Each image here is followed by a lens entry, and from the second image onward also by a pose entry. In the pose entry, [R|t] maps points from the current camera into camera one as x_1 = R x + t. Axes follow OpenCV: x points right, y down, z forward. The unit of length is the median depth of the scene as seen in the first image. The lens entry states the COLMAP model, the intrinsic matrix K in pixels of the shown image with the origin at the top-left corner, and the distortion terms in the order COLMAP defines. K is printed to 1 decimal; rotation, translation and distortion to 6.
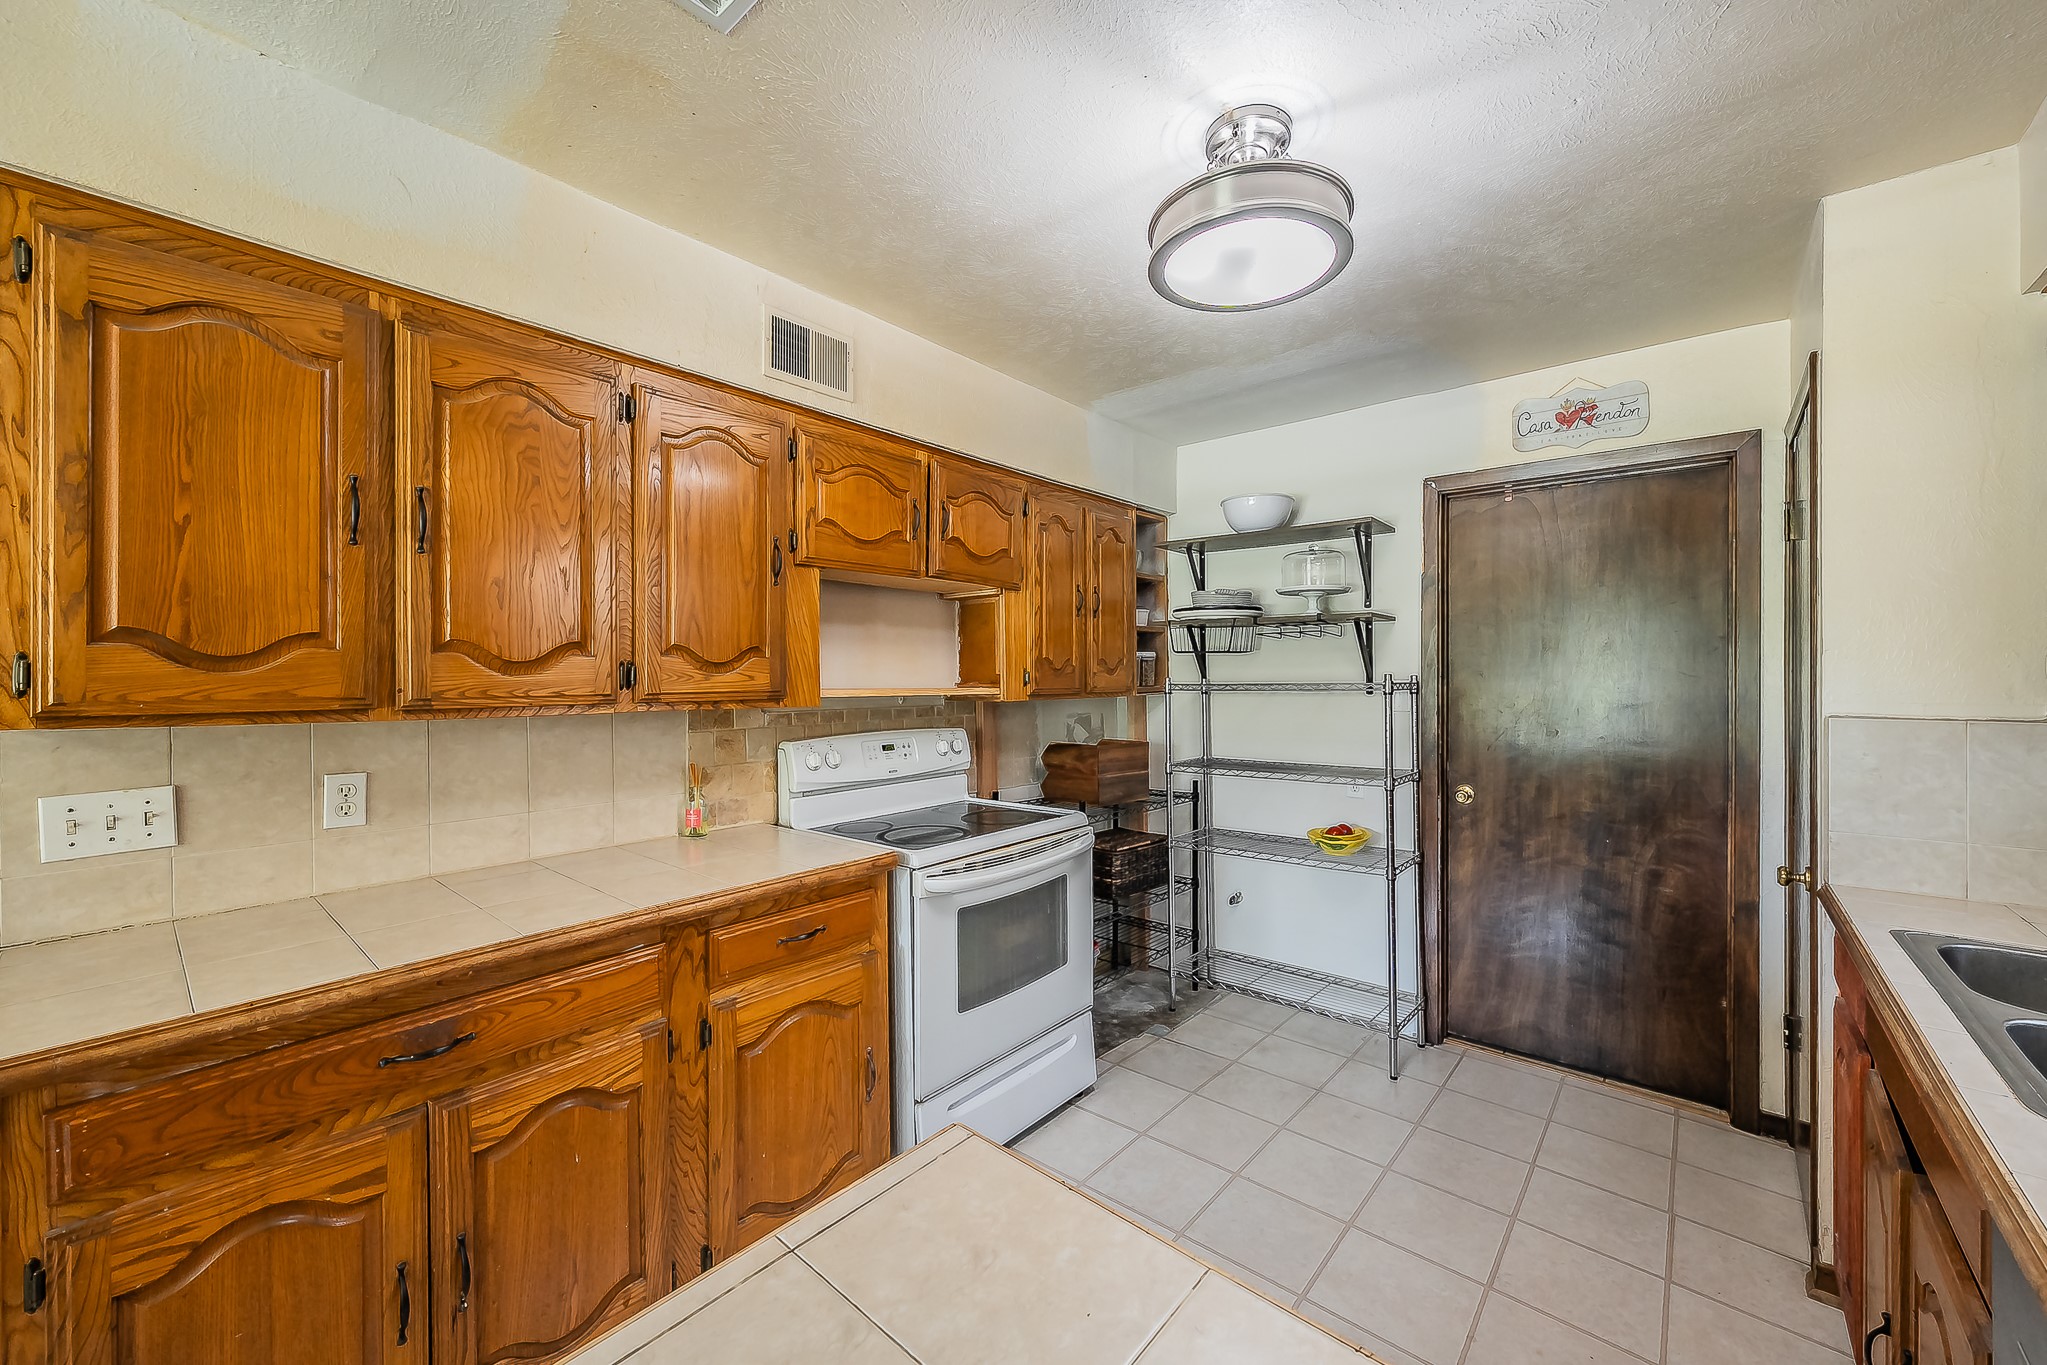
lens RADIAL K [[792.1, 0, 1020.9], [0, 792.1, 672.0], [0, 0, 1]] dist [-0.001272, -0.000329]
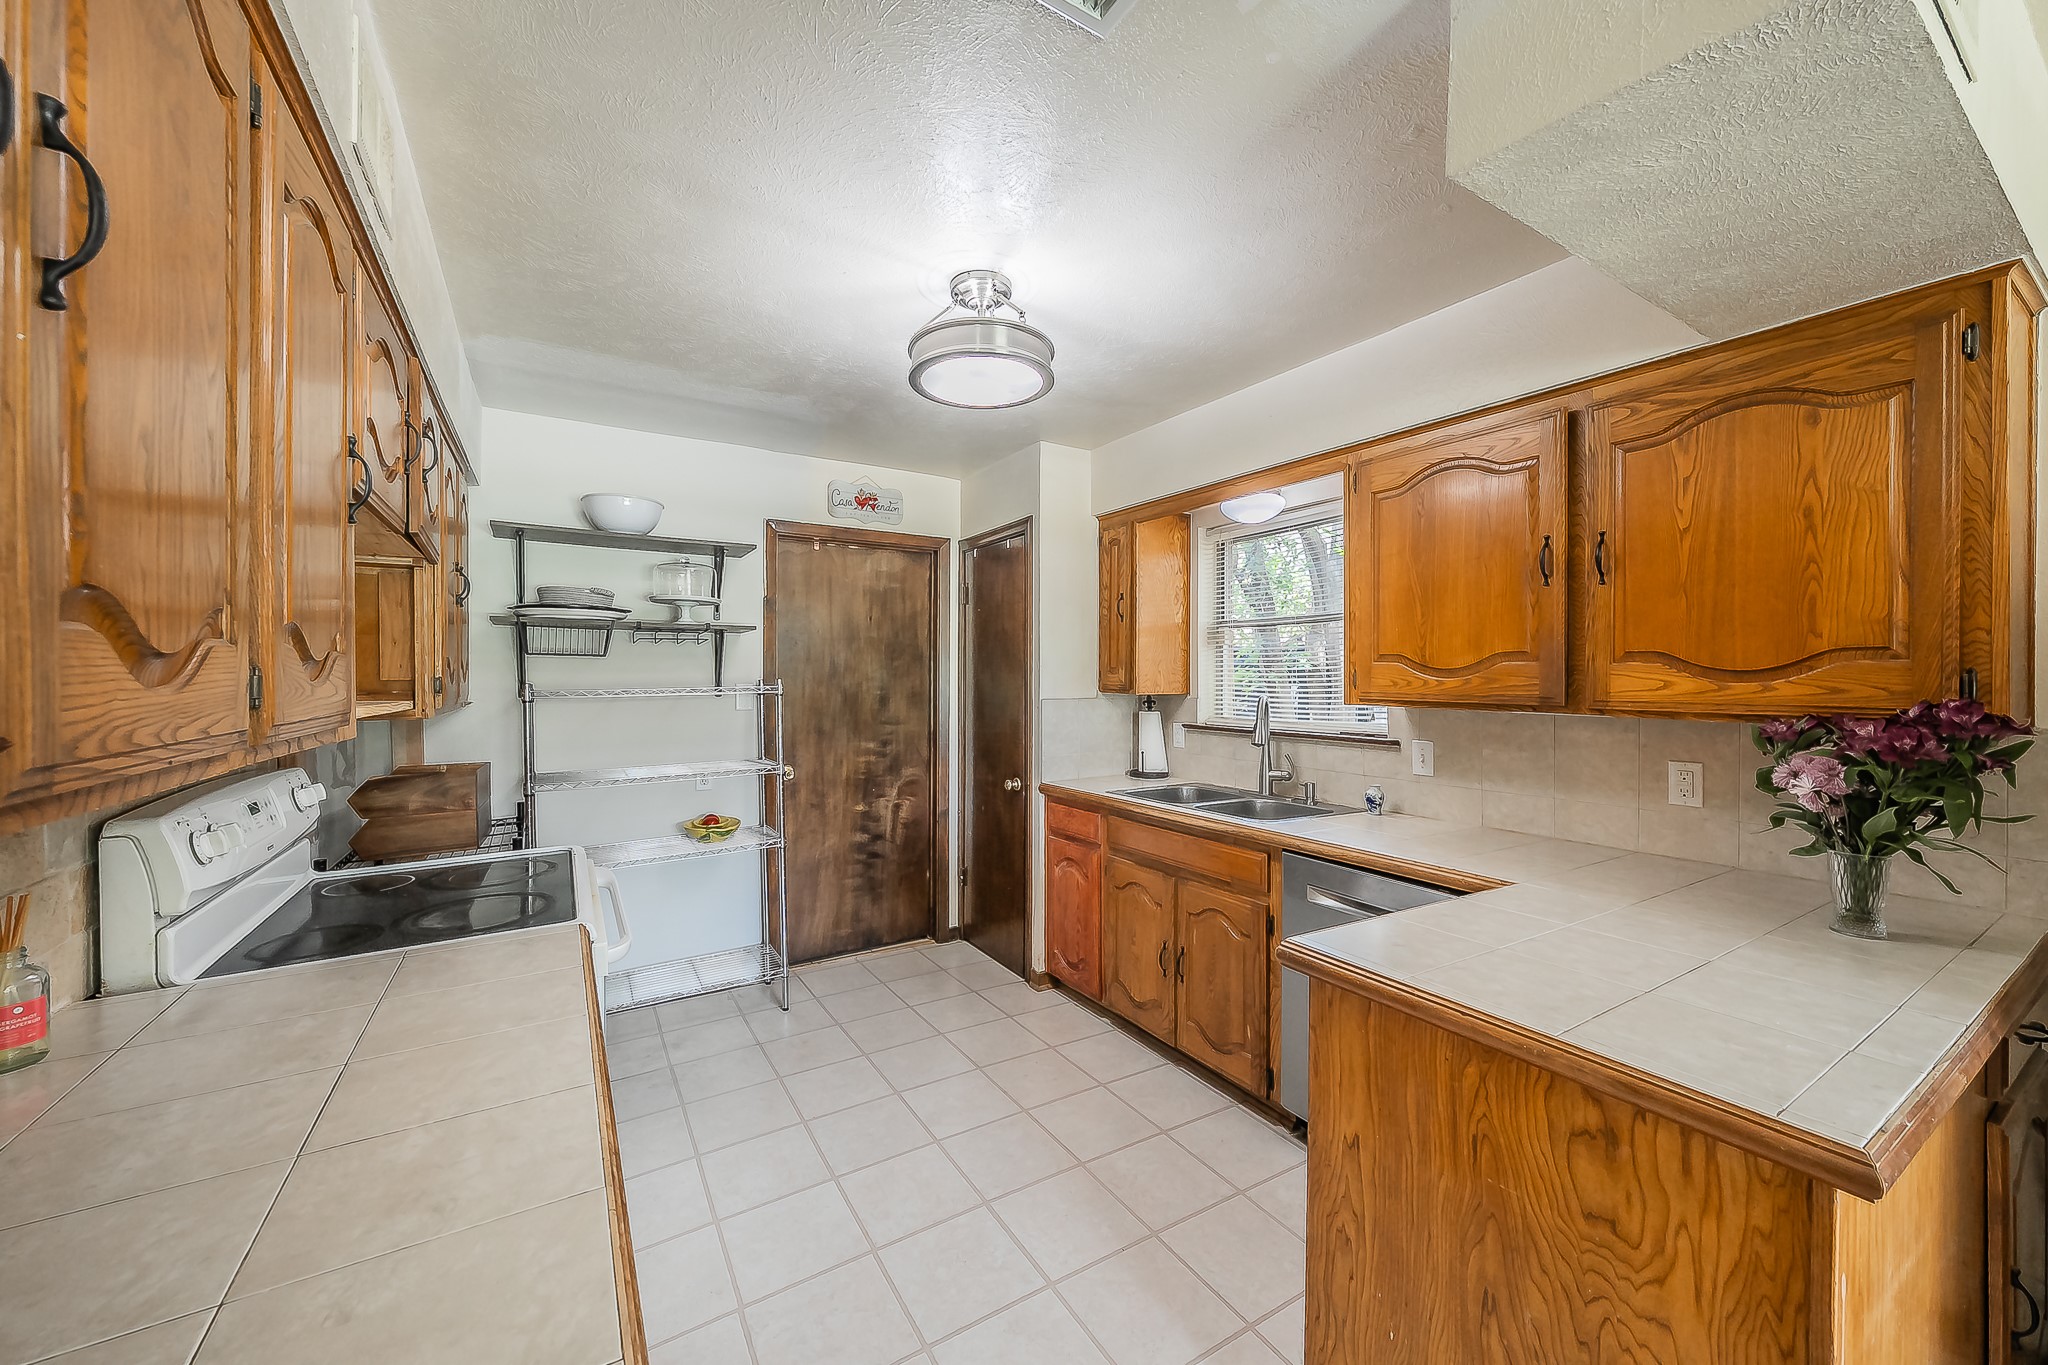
lens RADIAL K [[749.0, 0, 1017.3], [0, 749.0, 675.8], [0, 0, 1]] dist [0.000938, 0.000025]
pose [[0.303876, 0.001590, 0.952710, -0.480385], [-0.000547, 0.999999, -0.001494, -0.000152], [-0.952712, -0.000067, 0.303876, 0.282767]]
